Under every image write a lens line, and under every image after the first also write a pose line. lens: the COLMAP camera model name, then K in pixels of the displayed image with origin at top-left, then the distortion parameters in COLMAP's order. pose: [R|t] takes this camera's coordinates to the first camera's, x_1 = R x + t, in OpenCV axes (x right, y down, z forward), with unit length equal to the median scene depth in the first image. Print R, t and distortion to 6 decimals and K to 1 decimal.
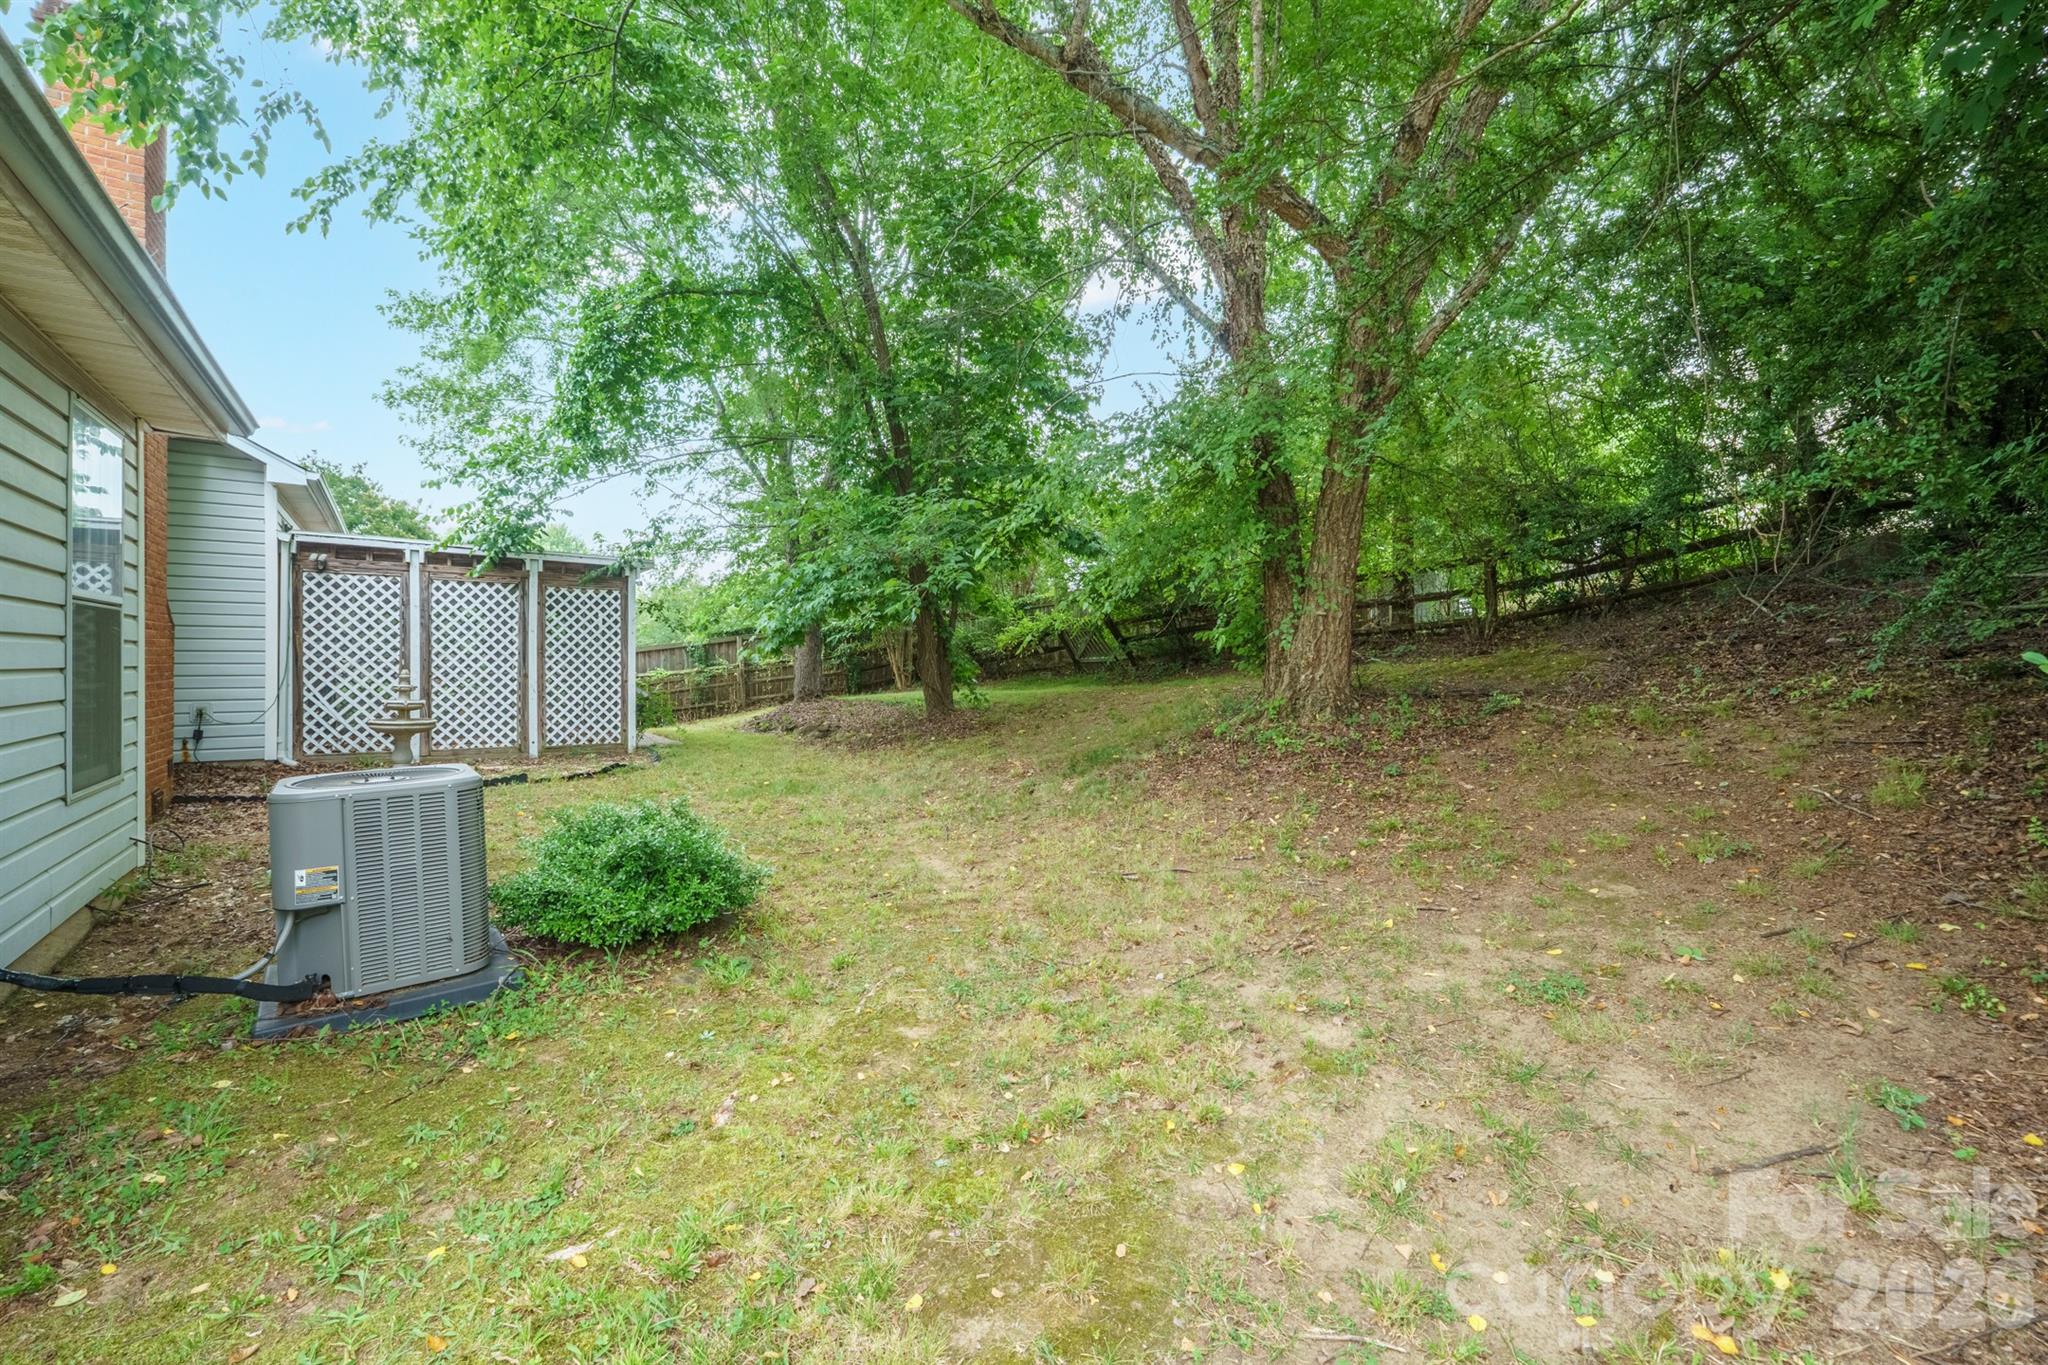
lens RADIAL K [[865.0, 0, 1026.9], [0, 865.0, 667.2], [0, 0, 1]] dist [-0.001351, 0.000116]
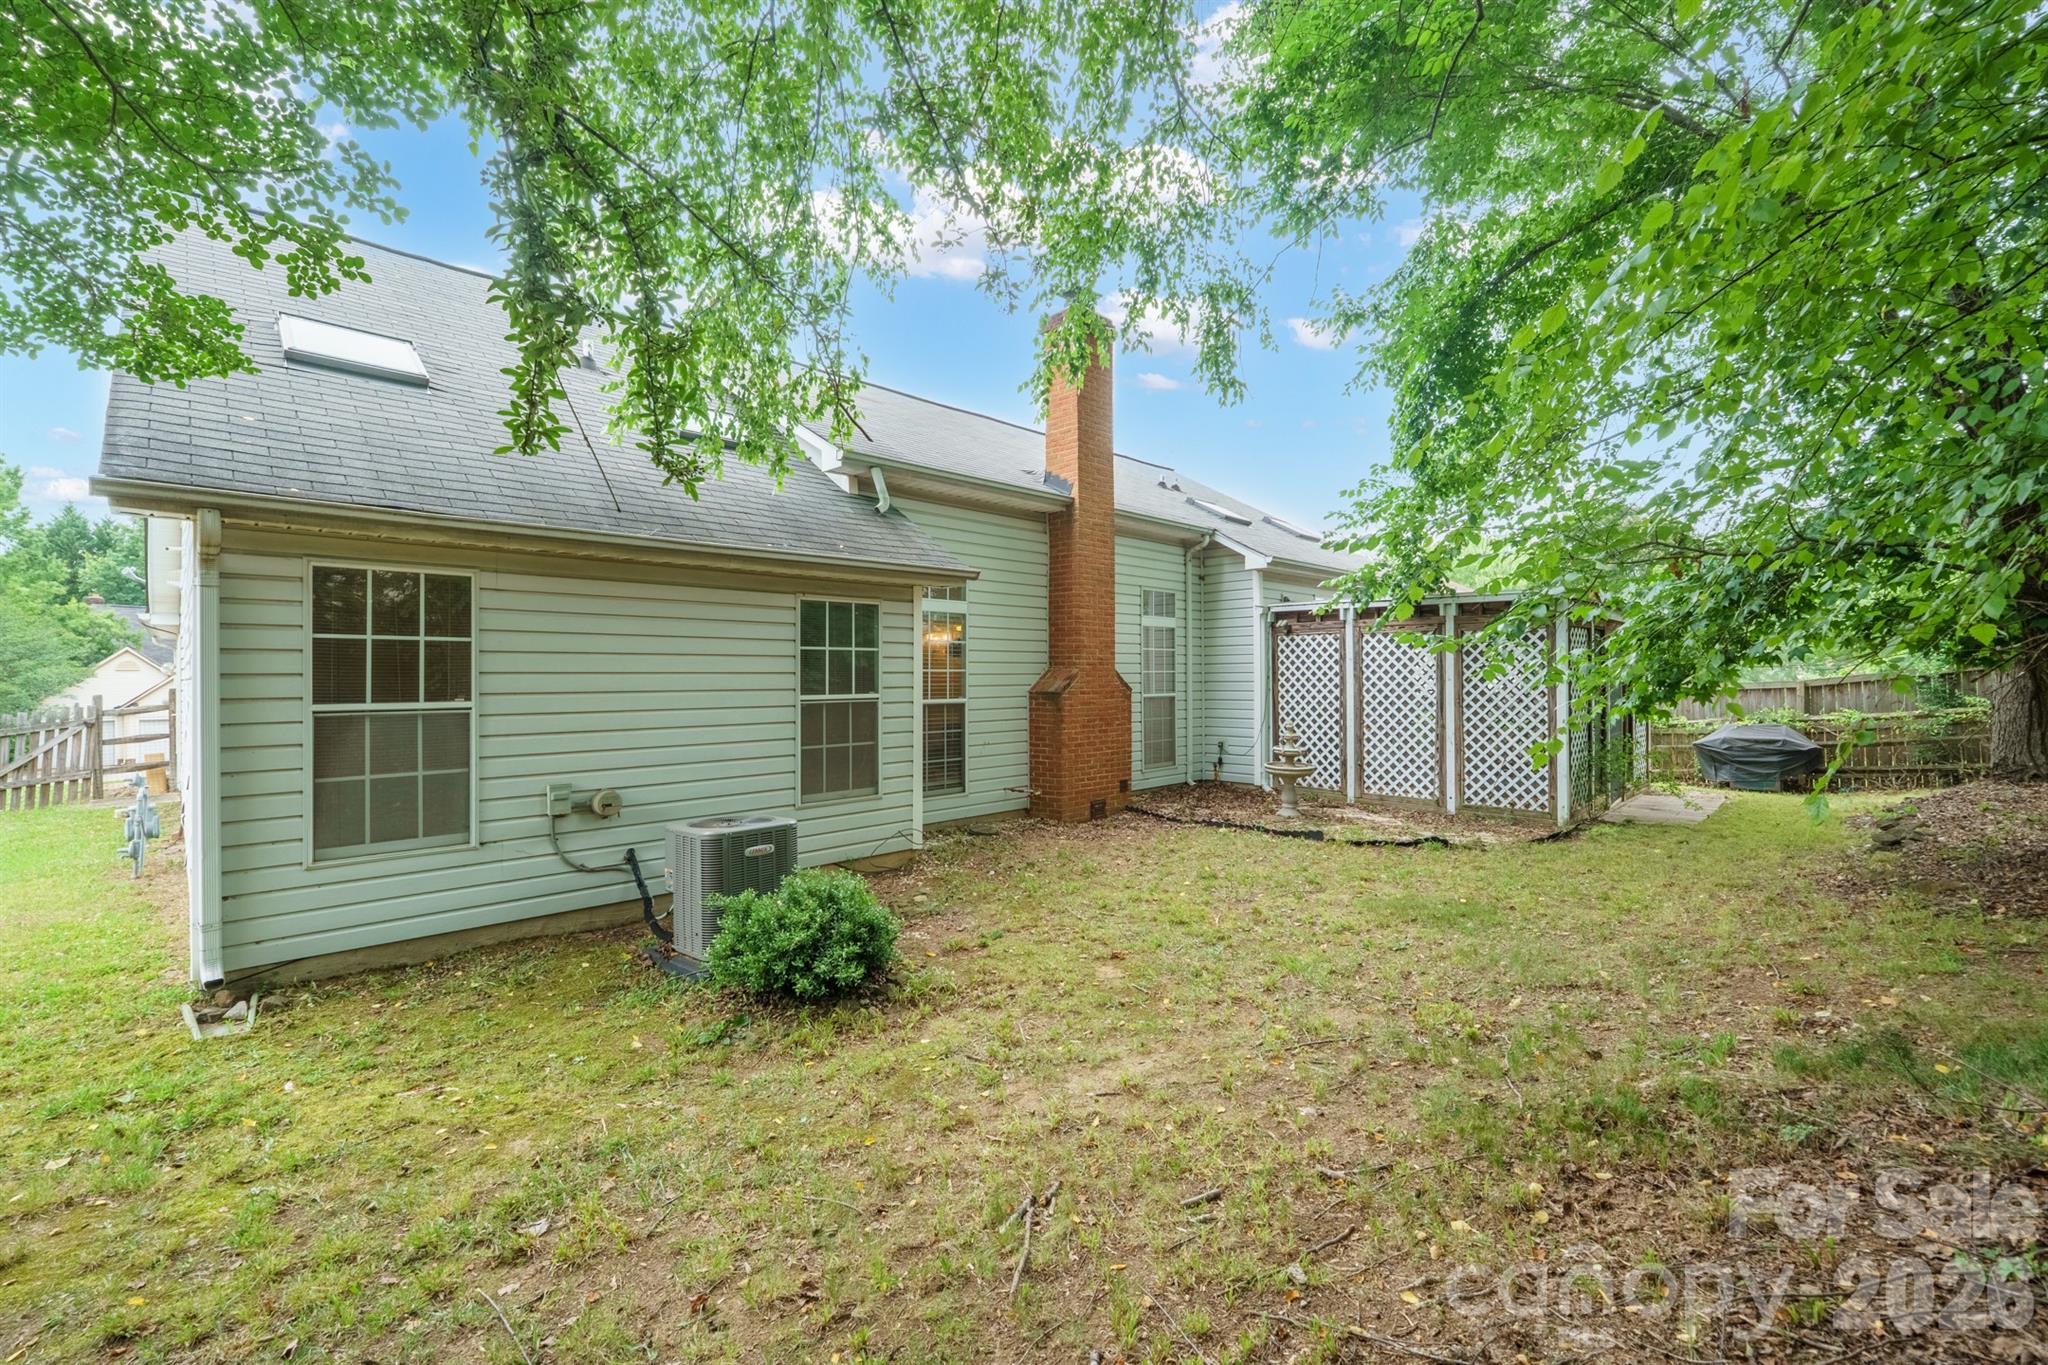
lens RADIAL K [[865.0, 0, 1025.2], [0, 865.0, 689.5], [0, 0, 1]] dist [-0.001351, 0.000116]
pose [[0.152944, -0.004171, -0.988226, 0.291571], [-0.013790, 0.999885, -0.006355, -0.018593], [0.988139, 0.014599, 0.152869, 0.403489]]
